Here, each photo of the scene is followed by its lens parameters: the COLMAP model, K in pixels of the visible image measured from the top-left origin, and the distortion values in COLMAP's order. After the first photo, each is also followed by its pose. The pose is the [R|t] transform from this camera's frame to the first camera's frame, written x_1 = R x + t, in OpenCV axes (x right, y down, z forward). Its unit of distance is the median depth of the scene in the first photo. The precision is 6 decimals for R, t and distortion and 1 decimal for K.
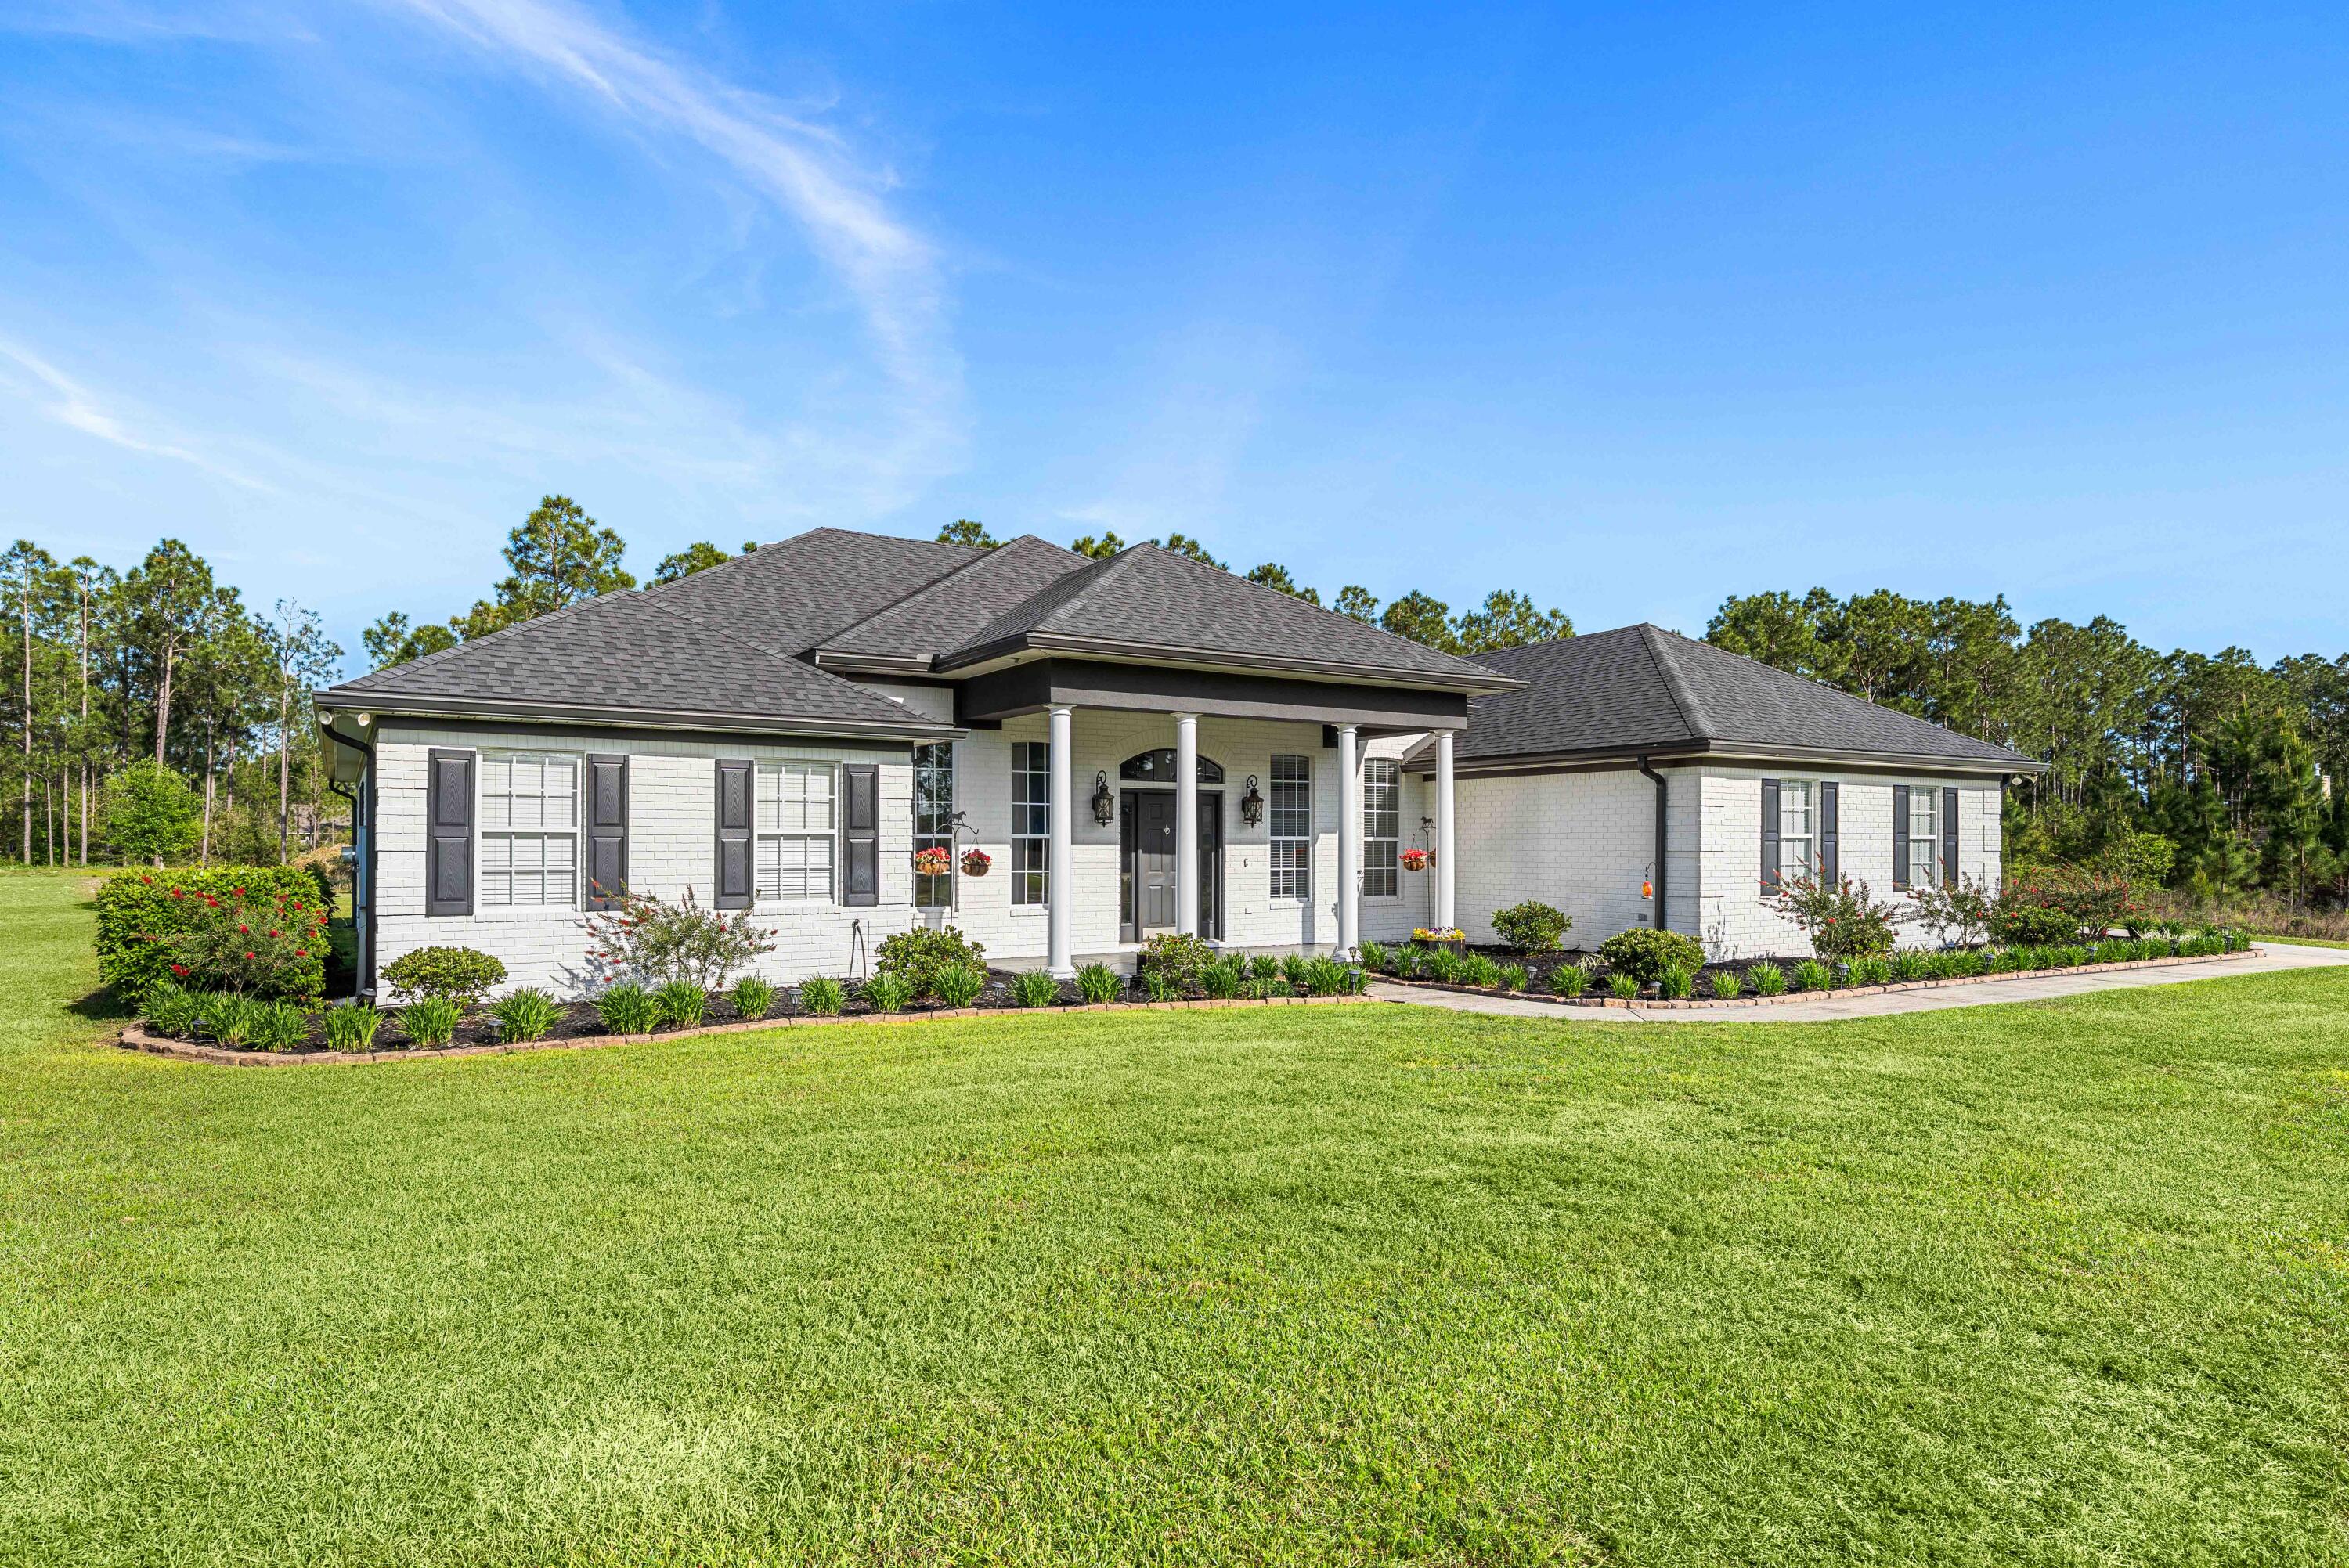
lens RADIAL K [[1309.8, 0, 1179.5], [0, 1309.8, 845.4], [0, 0, 1]] dist [0.000661, 0.000827]
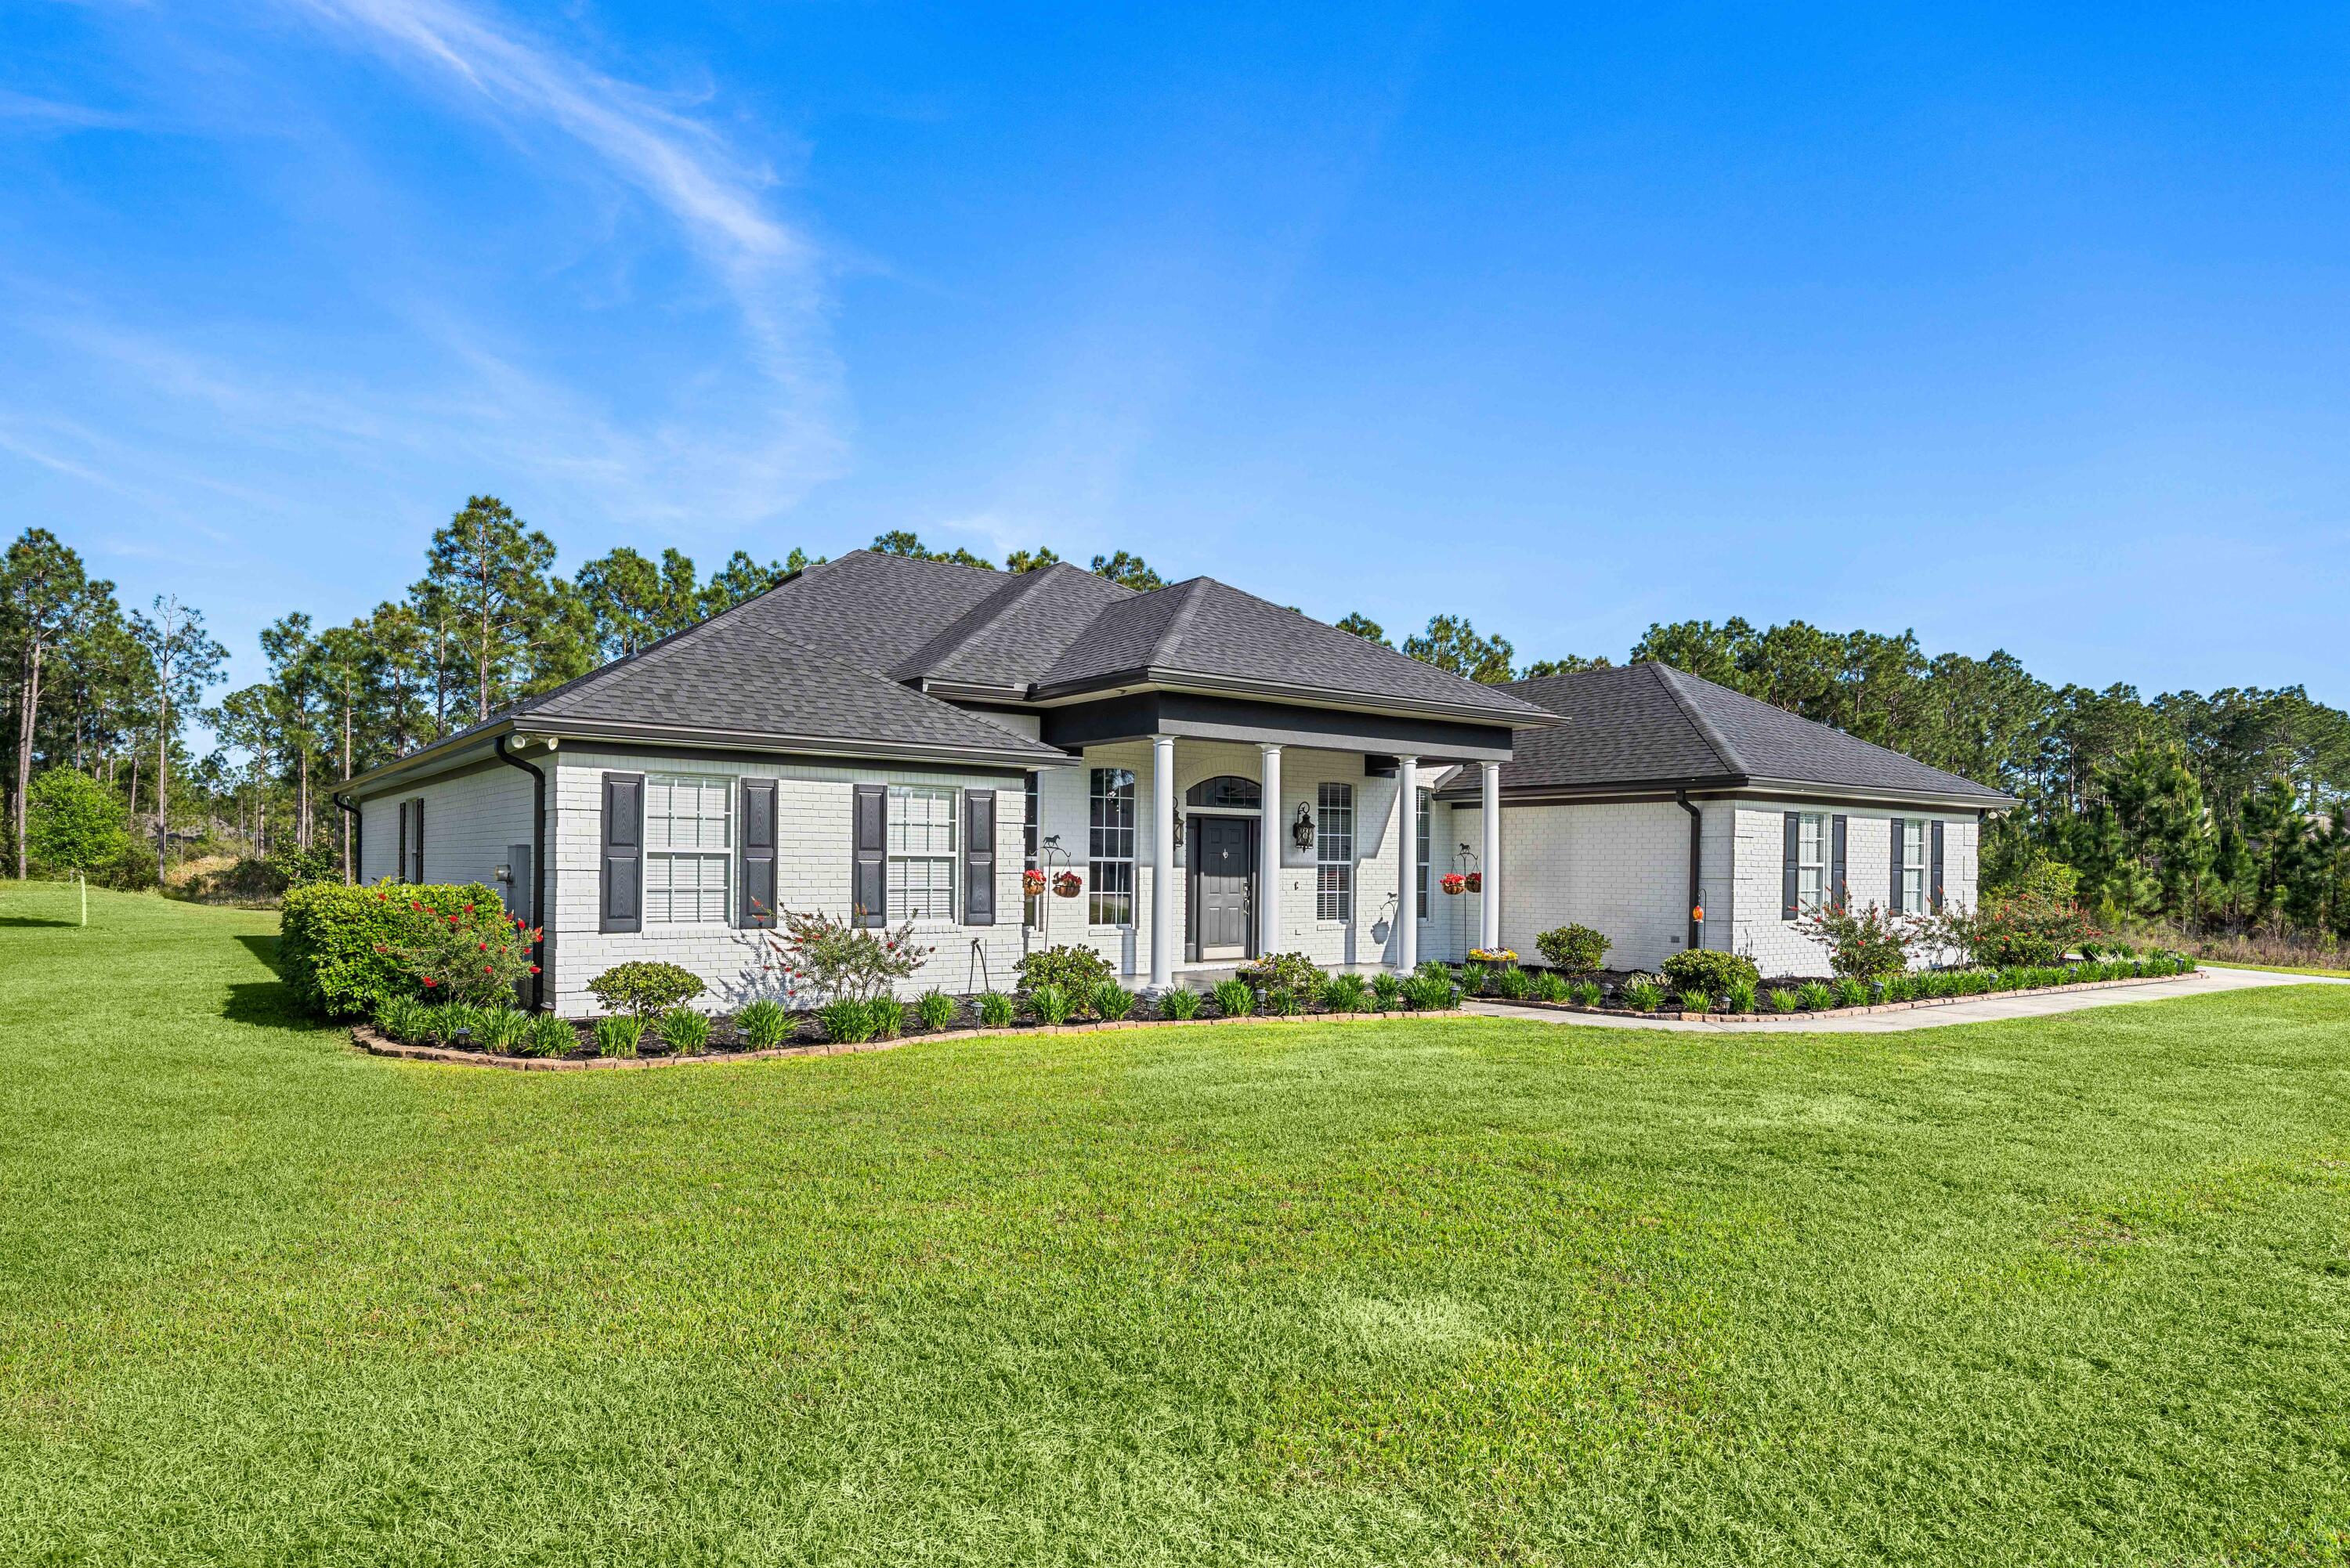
lens RADIAL K [[1351.6, 0, 1170.1], [0, 1351.6, 867.6], [0, 0, 1]] dist [0.000163, 0.000466]
pose [[0.997187, 0.008133, 0.074509, -0.136463], [-0.008264, 0.999965, 0.001452, -0.002001], [-0.074495, -0.002063, 0.997219, -0.069929]]
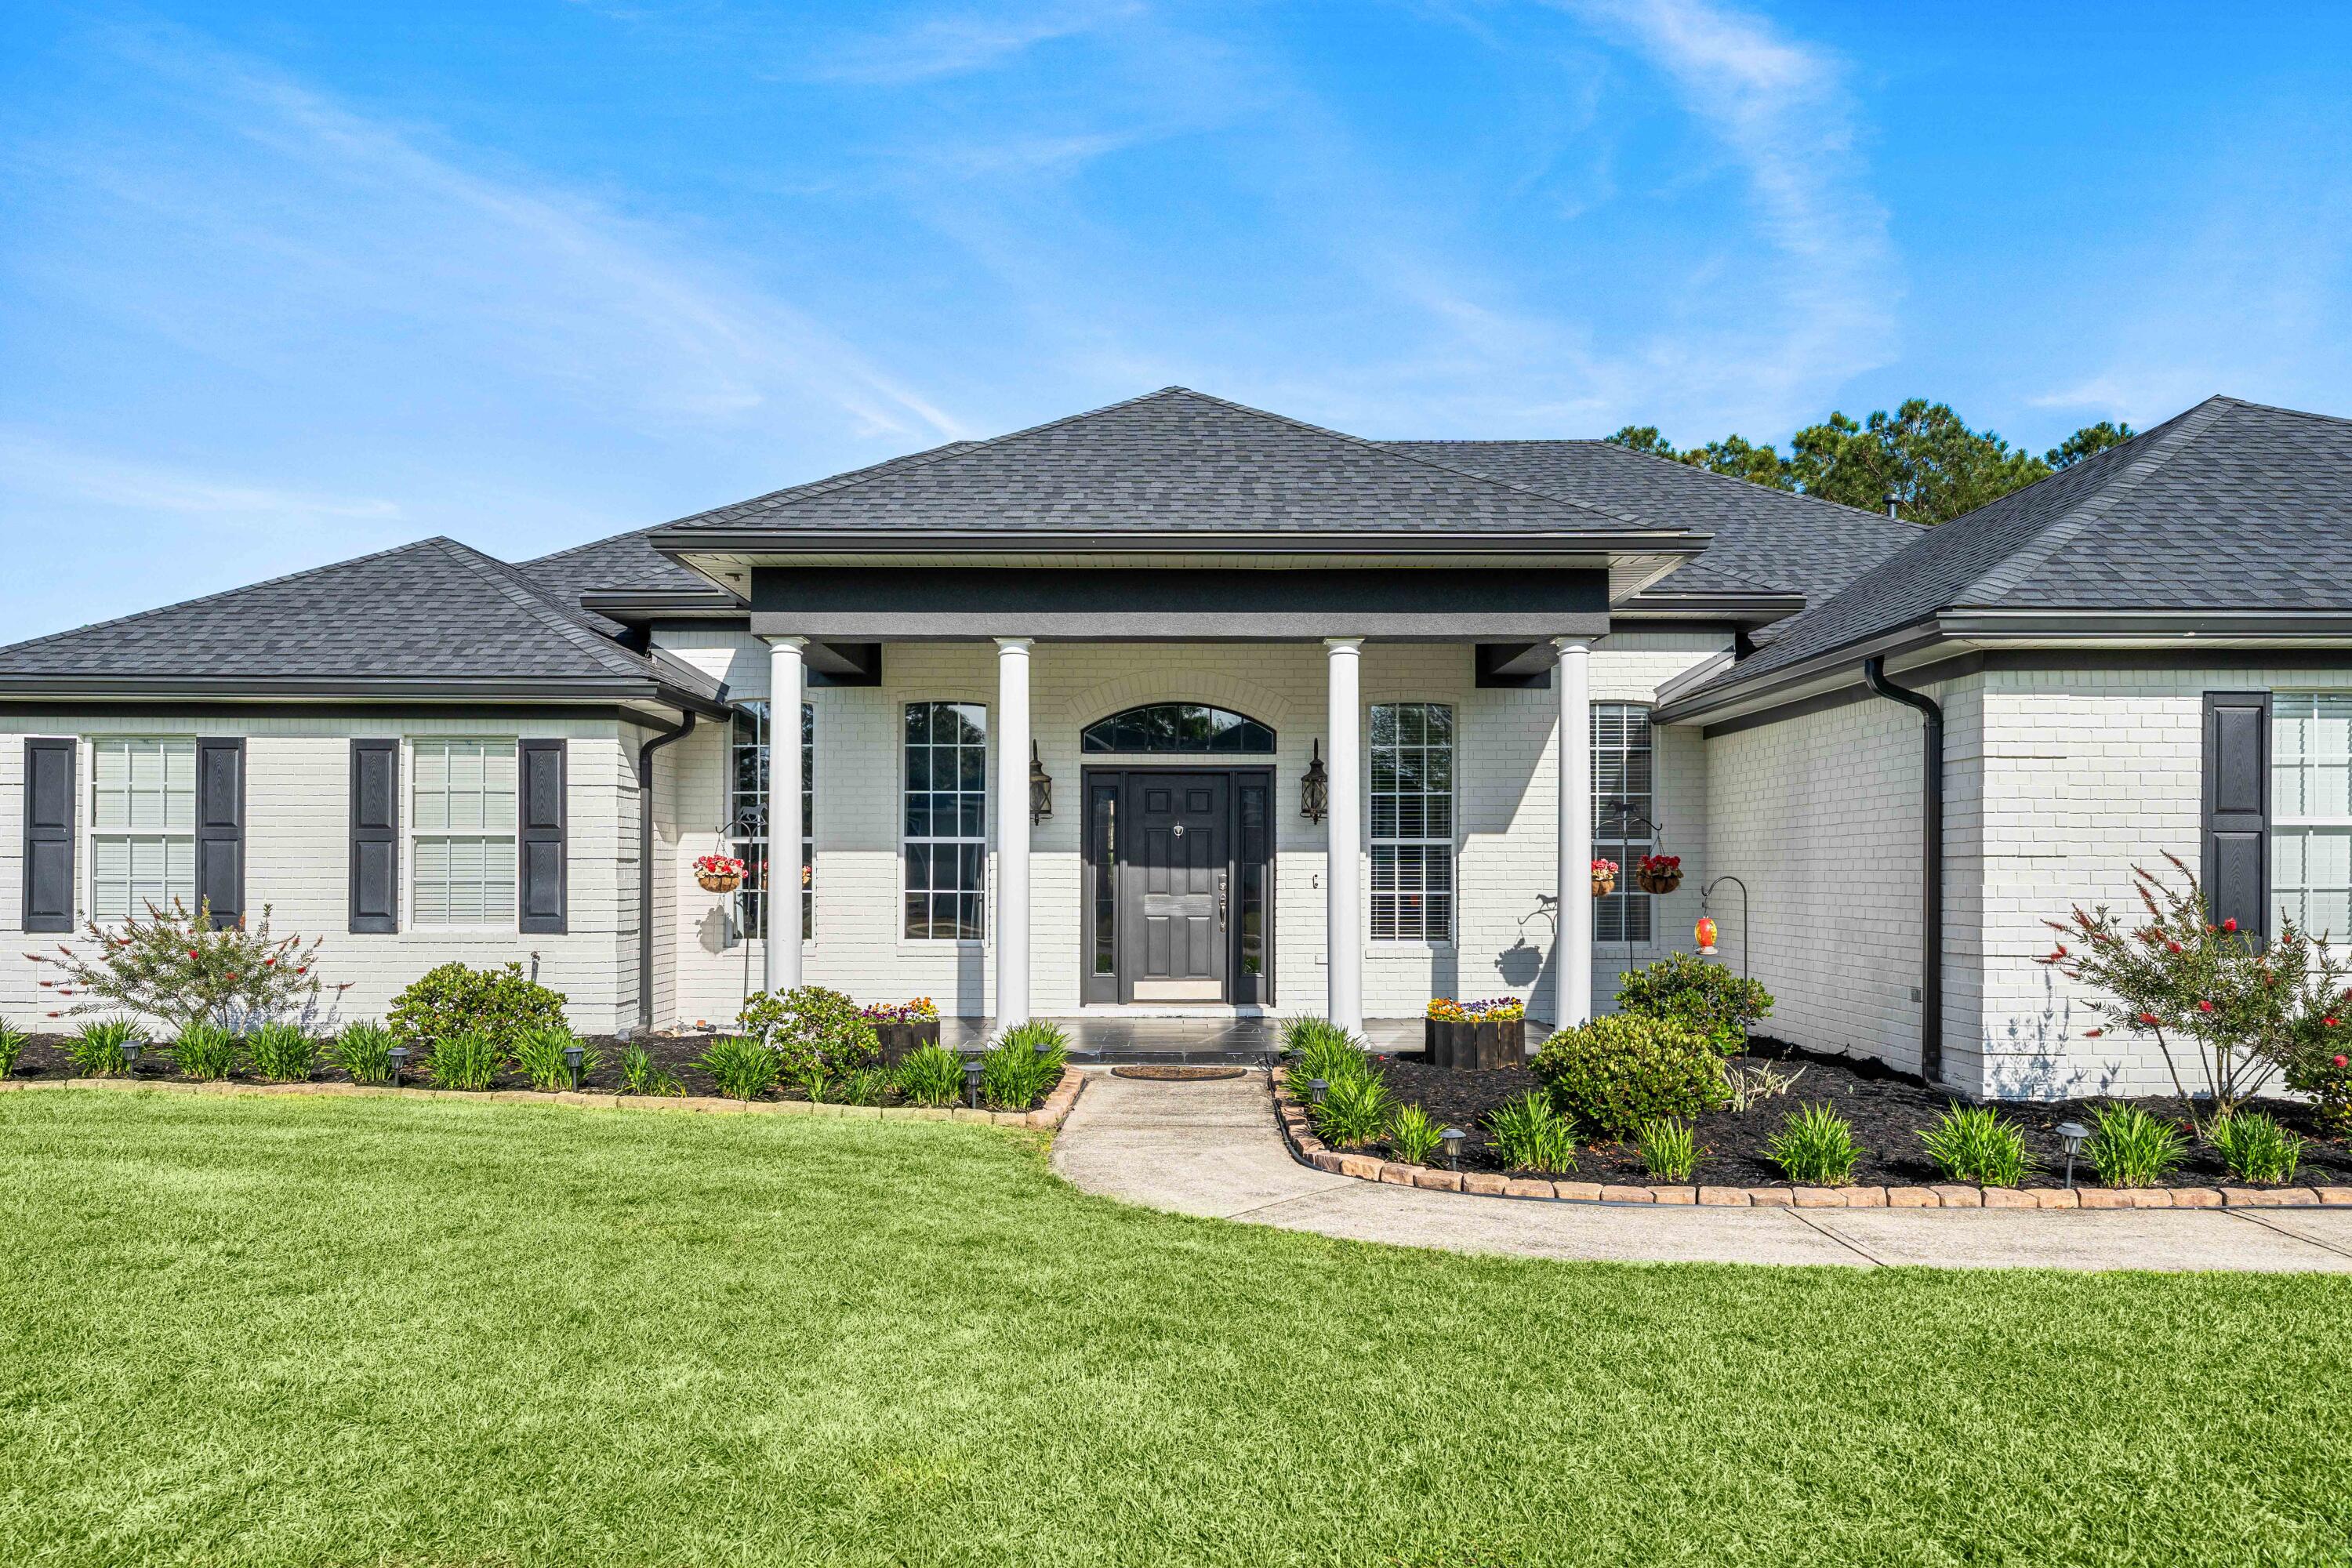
lens RADIAL K [[1631.7, 0, 1176.3], [0, 1631.7, 988.4], [0, 0, 1]] dist [0.008254, 0.001710]
pose [[0.842650, 0.039624, -0.537002, 0.431963], [-0.000507, 0.997347, 0.072795, 0.007805], [0.538462, -0.061068, 0.840434, 0.332017]]
